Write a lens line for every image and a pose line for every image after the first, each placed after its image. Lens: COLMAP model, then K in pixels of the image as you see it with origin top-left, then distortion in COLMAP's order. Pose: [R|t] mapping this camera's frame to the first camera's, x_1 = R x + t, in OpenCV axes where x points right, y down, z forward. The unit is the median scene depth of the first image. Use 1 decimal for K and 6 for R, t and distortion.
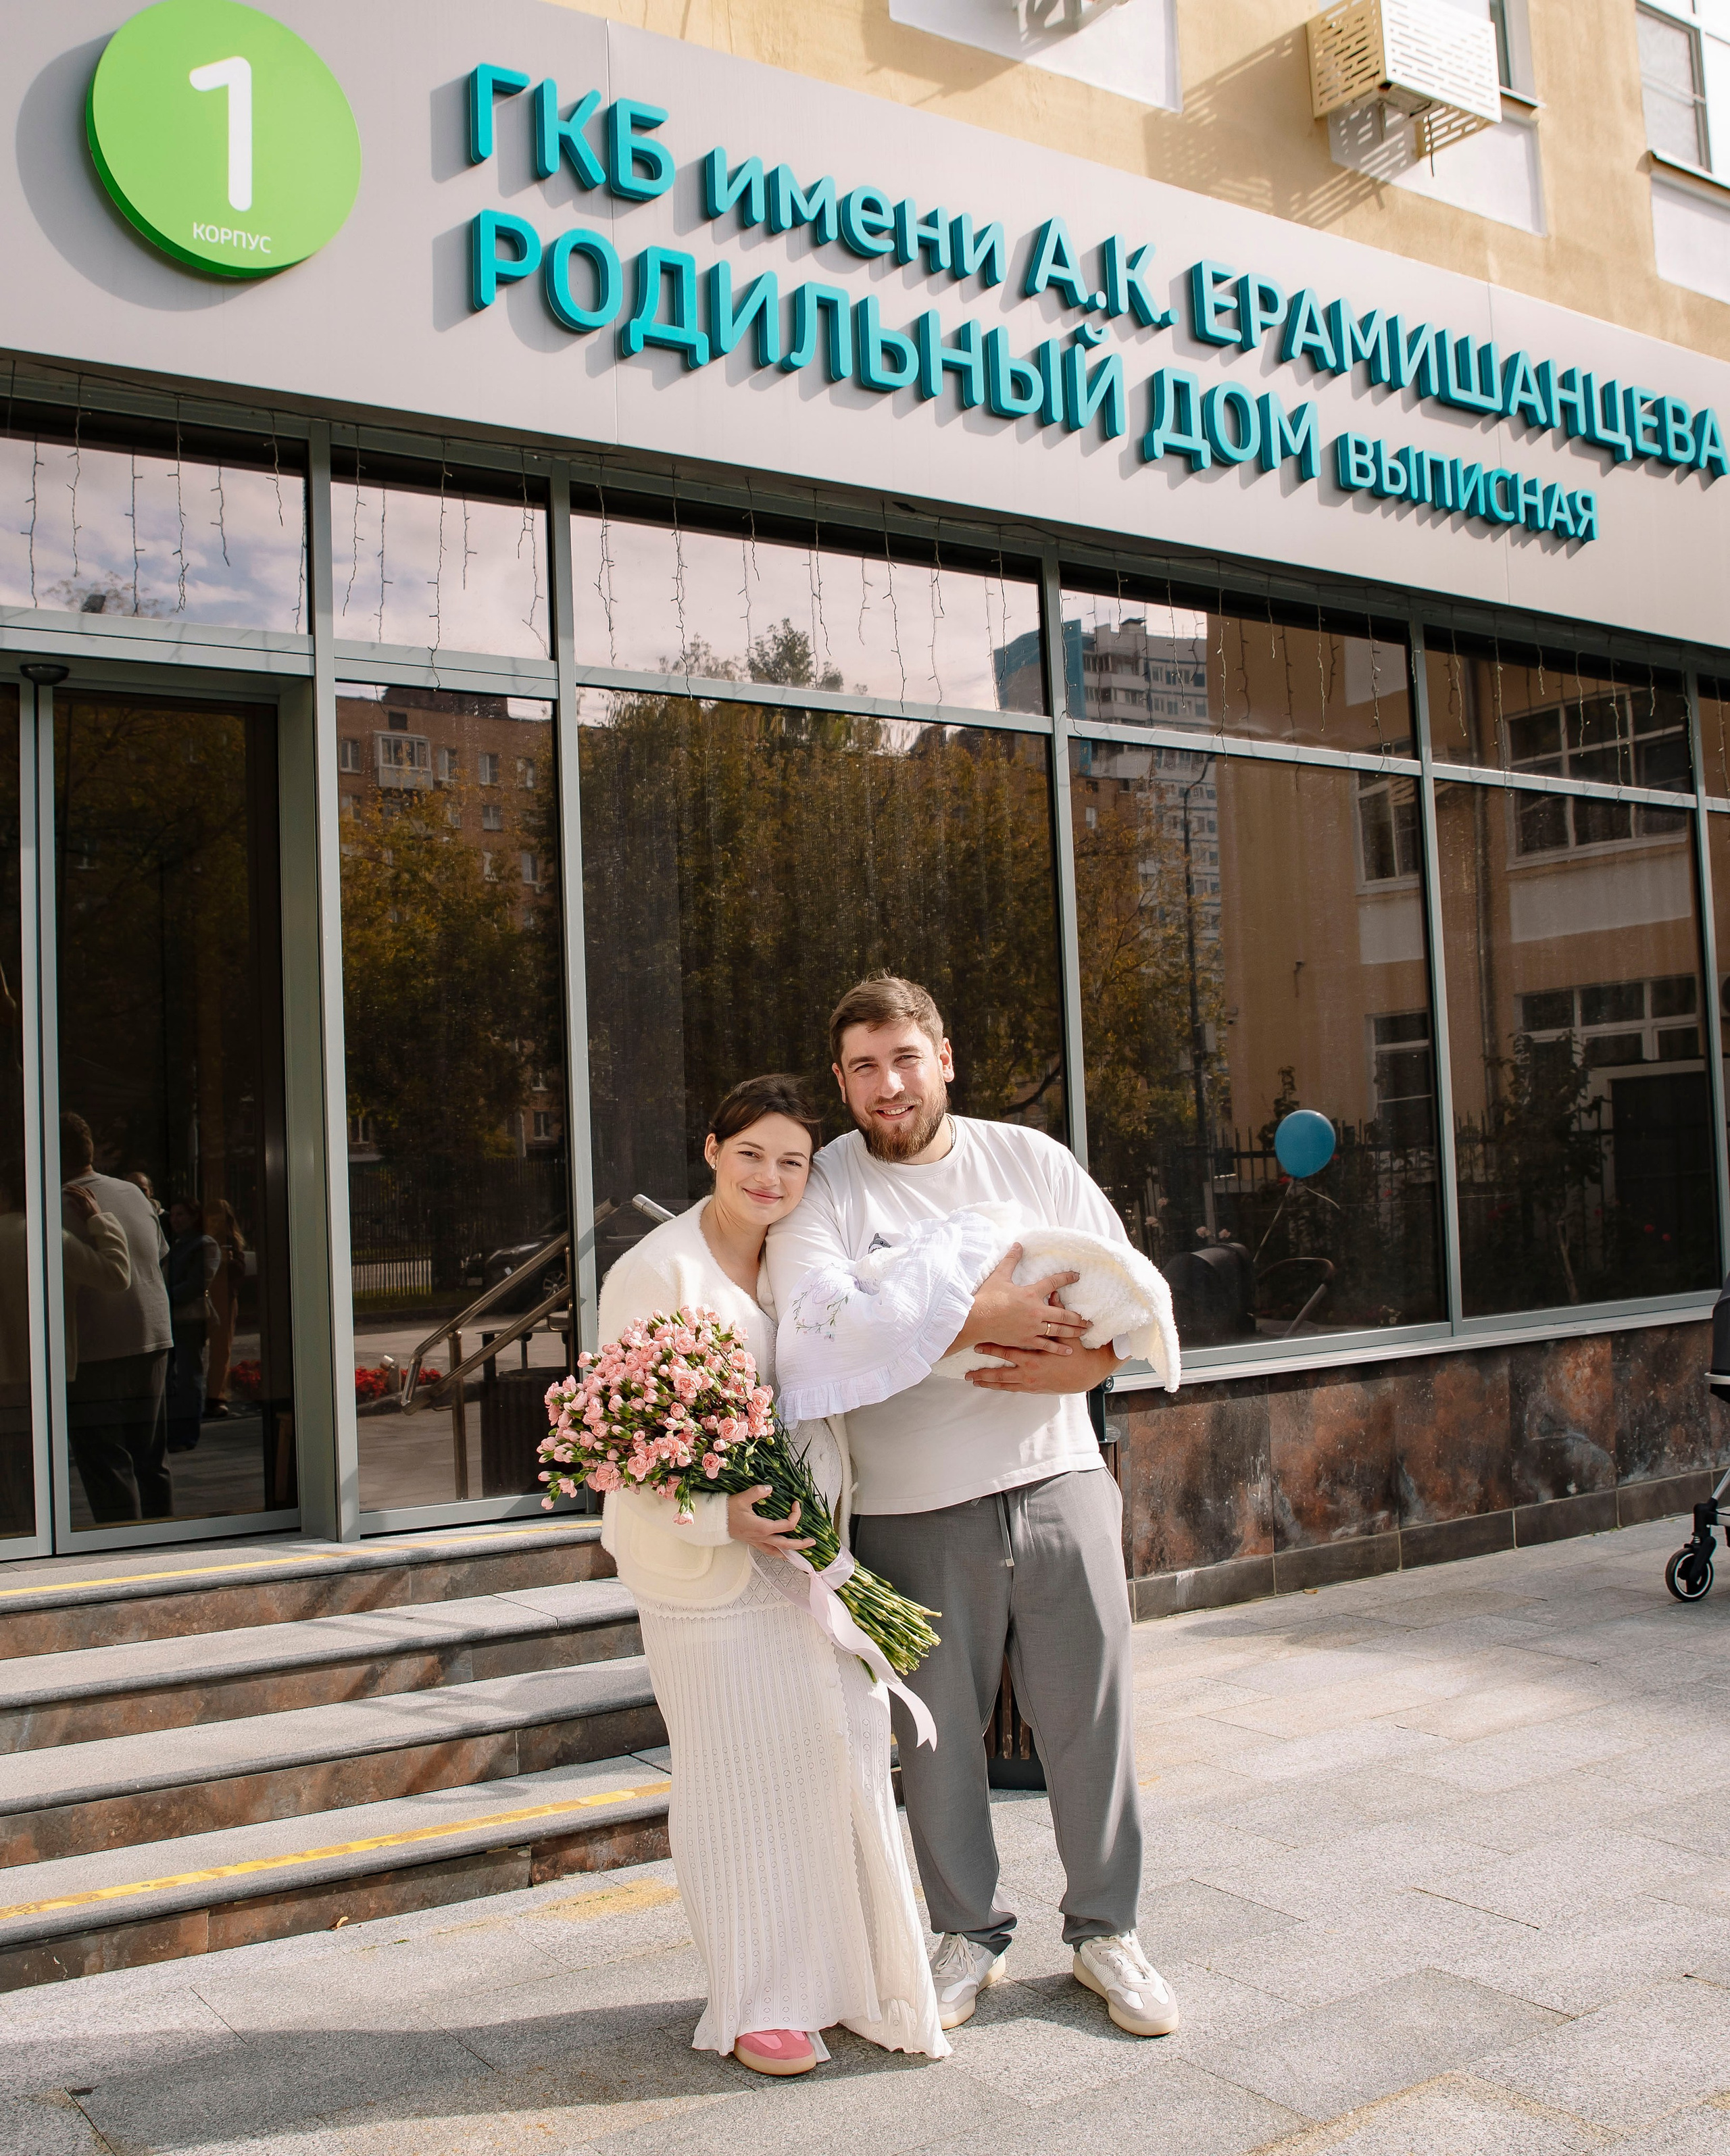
lens RADIAL K [[2235.2, 0, 855.4], [0, 2235.2, 1065.5], [0, 0, 1]] dist [-0.092094, 0.000000]
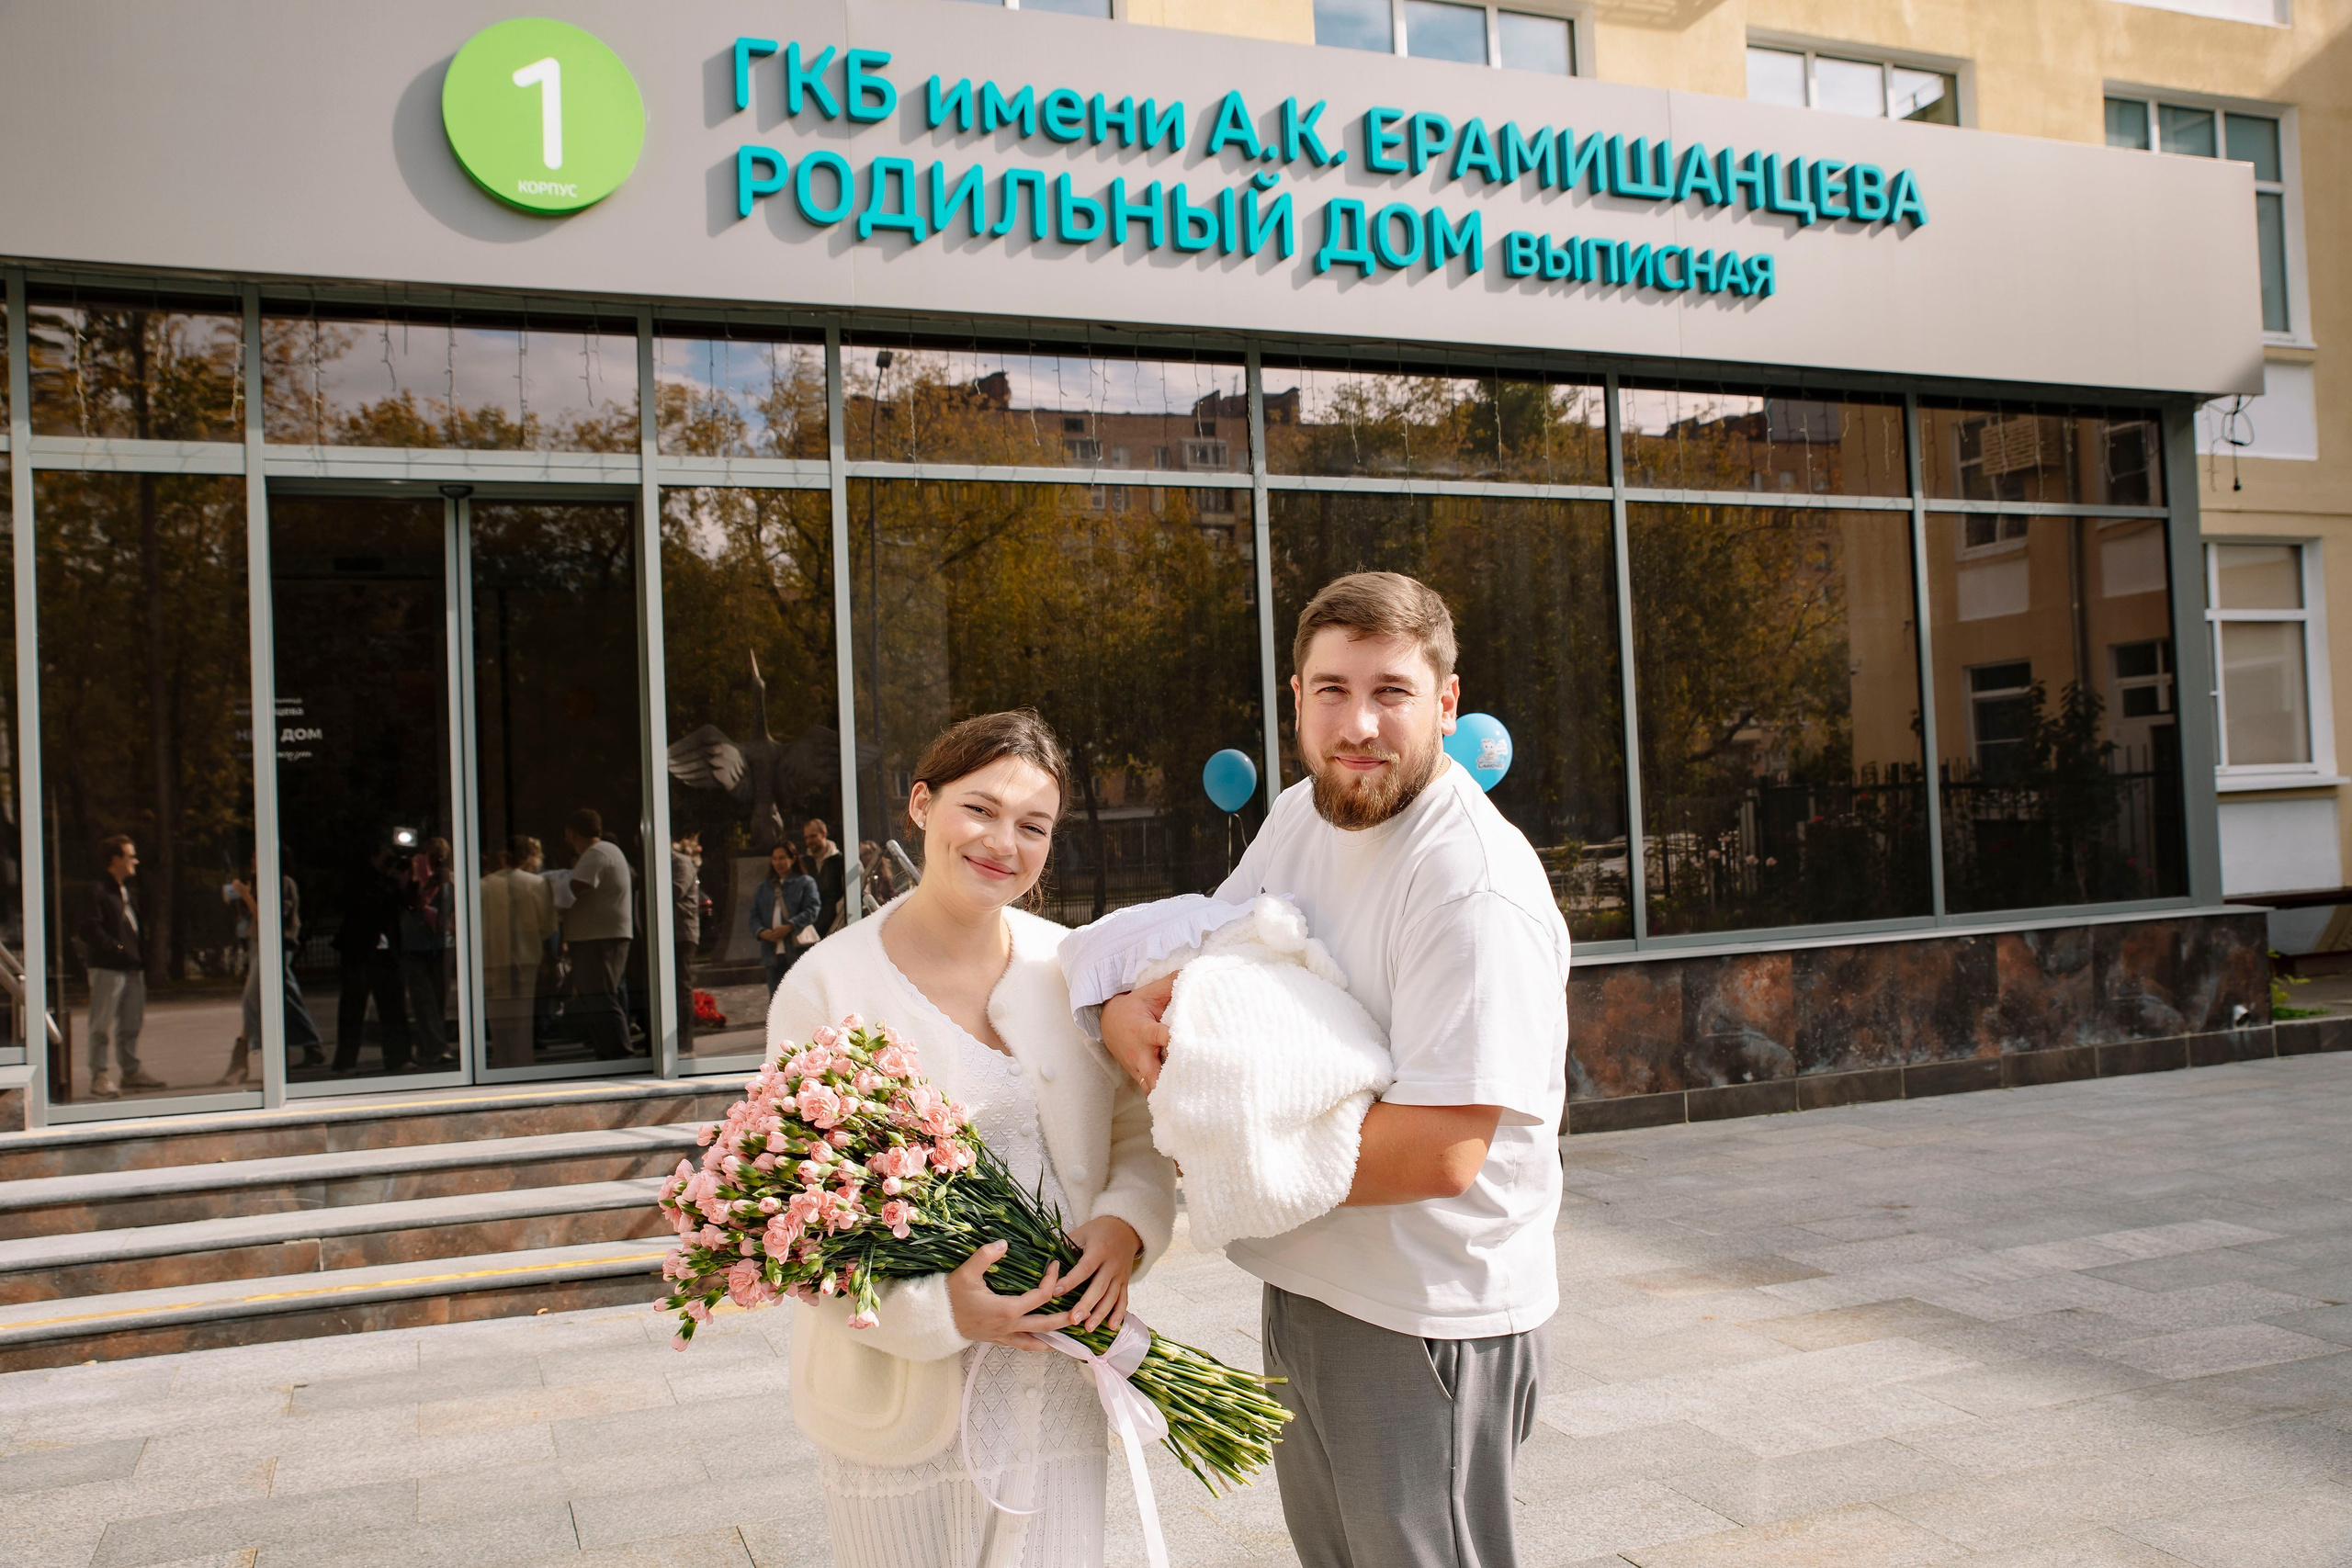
lens RADIAL K [[1951.4, 0, 1183.5], [0, 1951.4, 787.8], [0, 0, 1]] dist [-0.042232, 0.024899]
pose [[0.978654, -0.008059, -0.205358, 0.292107], [0.015227, 0.999328, 0.033349, -0.011891], [0.204951, -0.035764, 0.978119, -0.141627]]
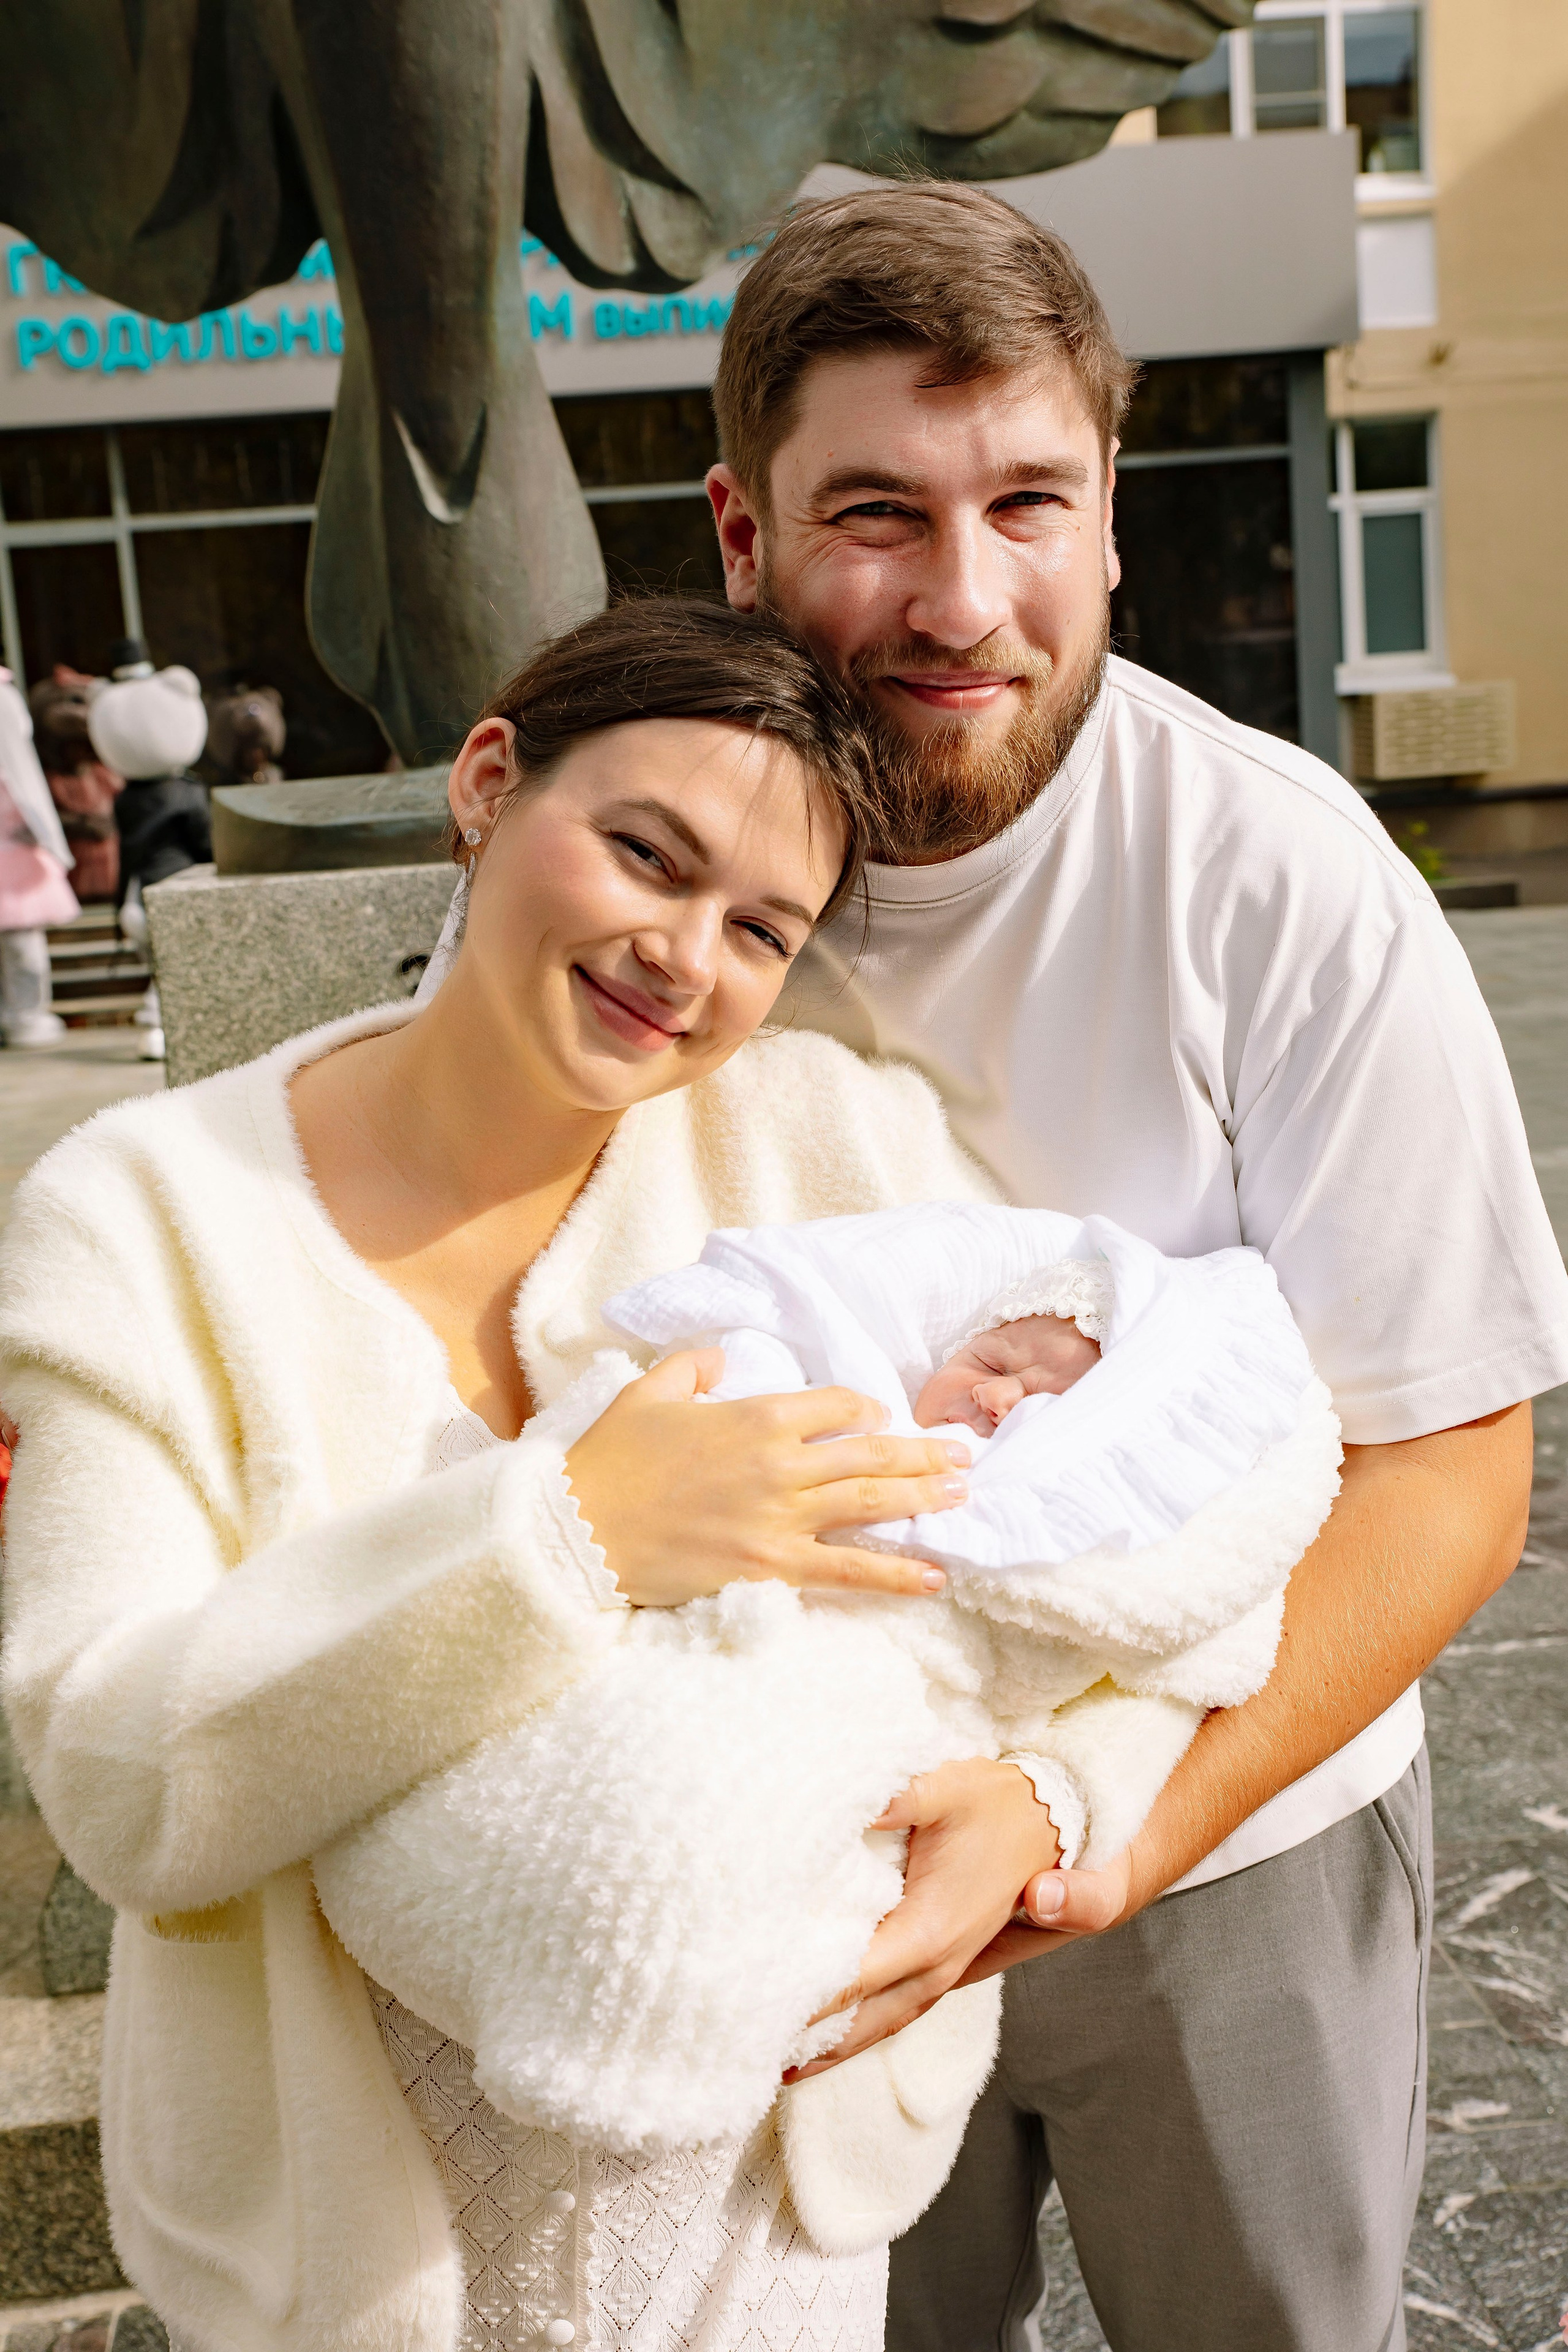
lens RADIAL K [[2716.6, 0, 789.3], [0, 2716.6, 1156.6], [0, 0, 1]] dist [0.051830, 0.000000]
pose [[0.882713, 0.050192, -0.467224, 1.481738], [0.060350, 0.973937, 0.218644, -0.105687], [0.466021, -0.221197, 0.856678, -0.947475]]
